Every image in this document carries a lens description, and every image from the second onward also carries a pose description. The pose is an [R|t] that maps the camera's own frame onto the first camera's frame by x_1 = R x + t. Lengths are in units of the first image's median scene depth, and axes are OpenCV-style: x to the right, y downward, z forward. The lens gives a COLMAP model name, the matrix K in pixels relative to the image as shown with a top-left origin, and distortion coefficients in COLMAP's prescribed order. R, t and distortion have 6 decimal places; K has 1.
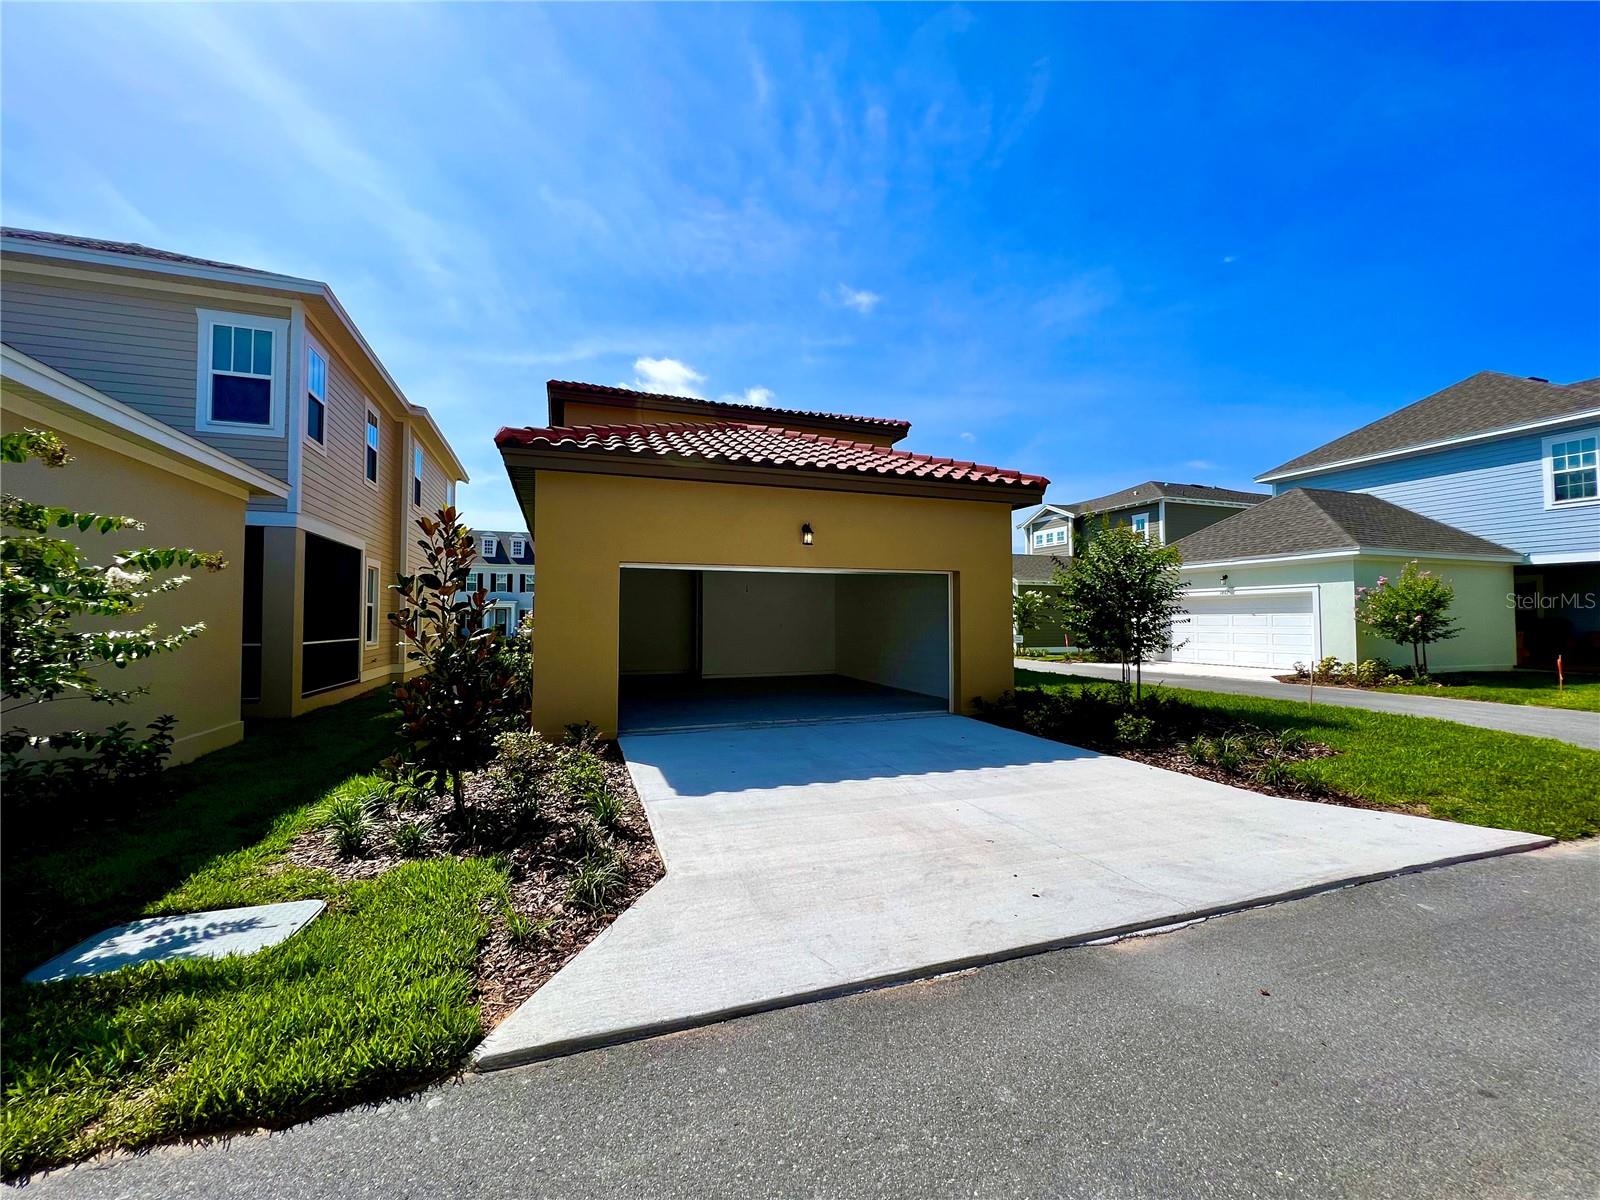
lens RADIAL K [[641.2, 0, 772.6], [0, 641.2, 608.7], [0, 0, 1]] dist [-0.002585, -0.000409]
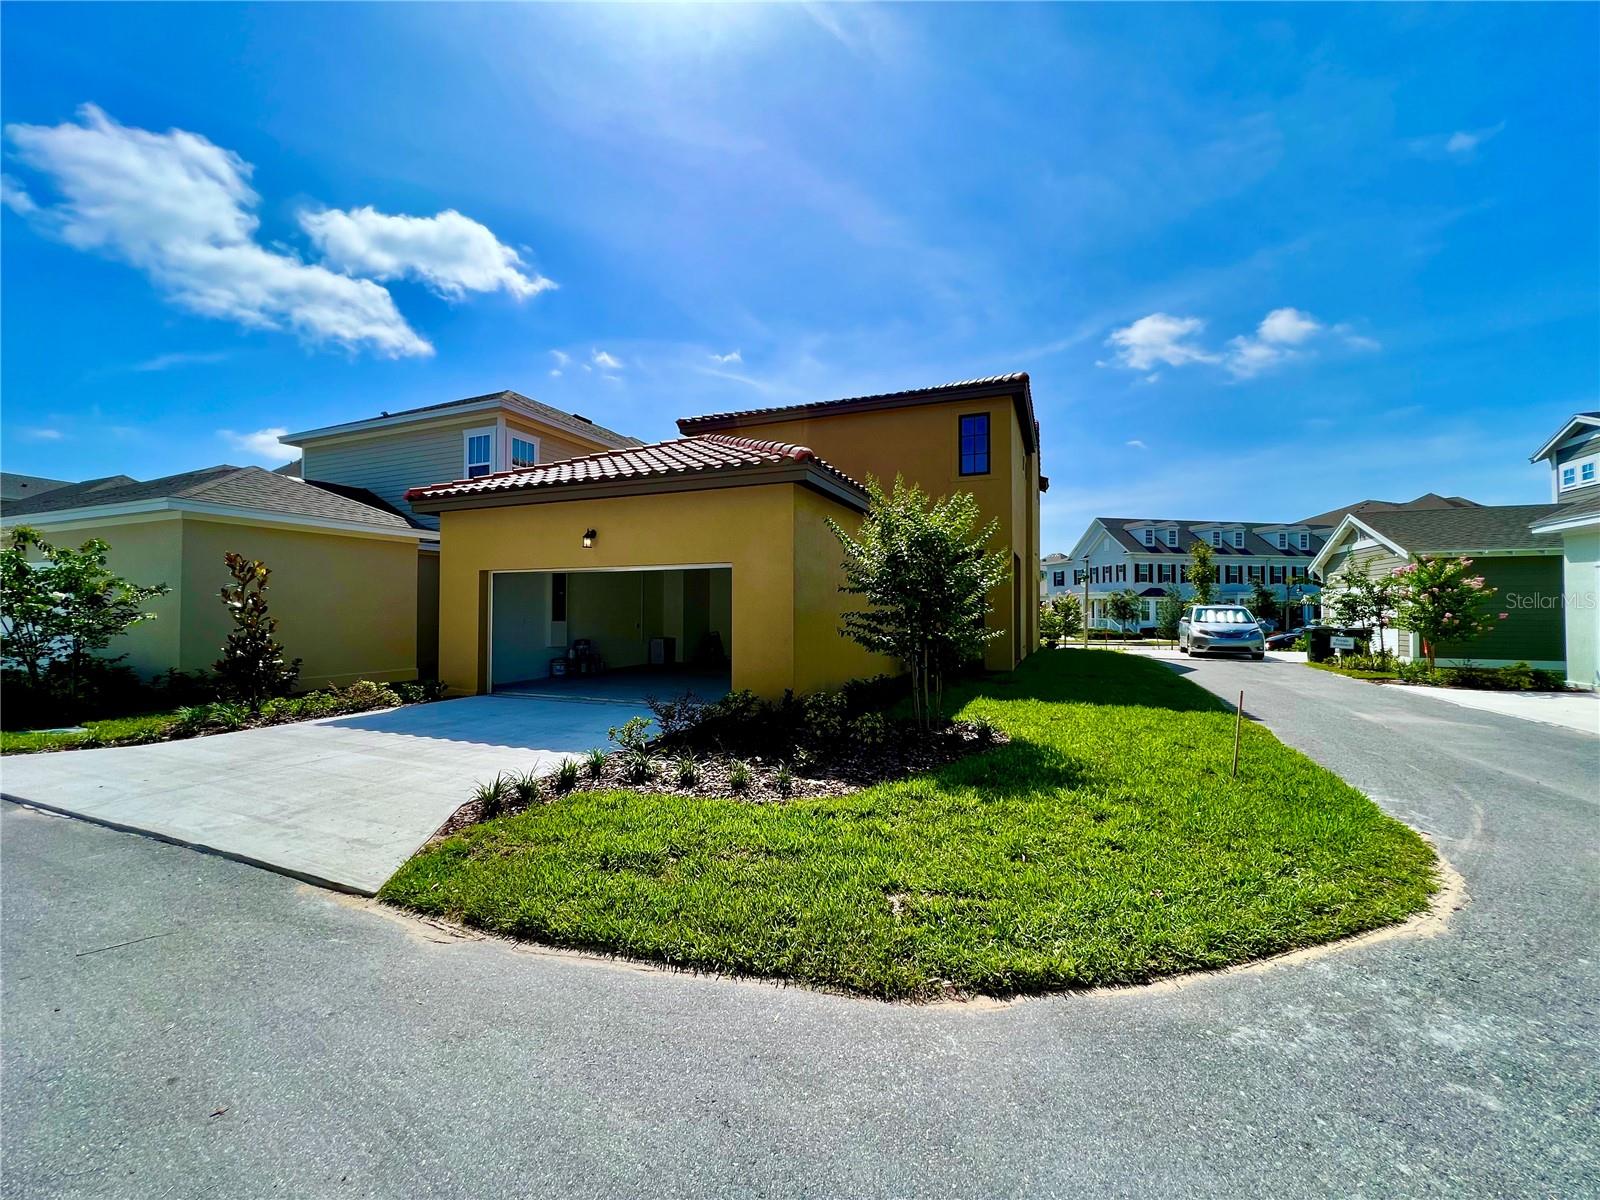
lens RADIAL K [[641.2, 0, 797.2], [0, 641.2, 601.1], [0, 0, 1]] dist [-0.002585, -0.000409]
pose [[0.744463, -0.010311, -0.667584, 0.282822], [0.009587, 0.999943, -0.004753, 0.001484], [0.667595, -0.002861, 0.744519, 0.100724]]
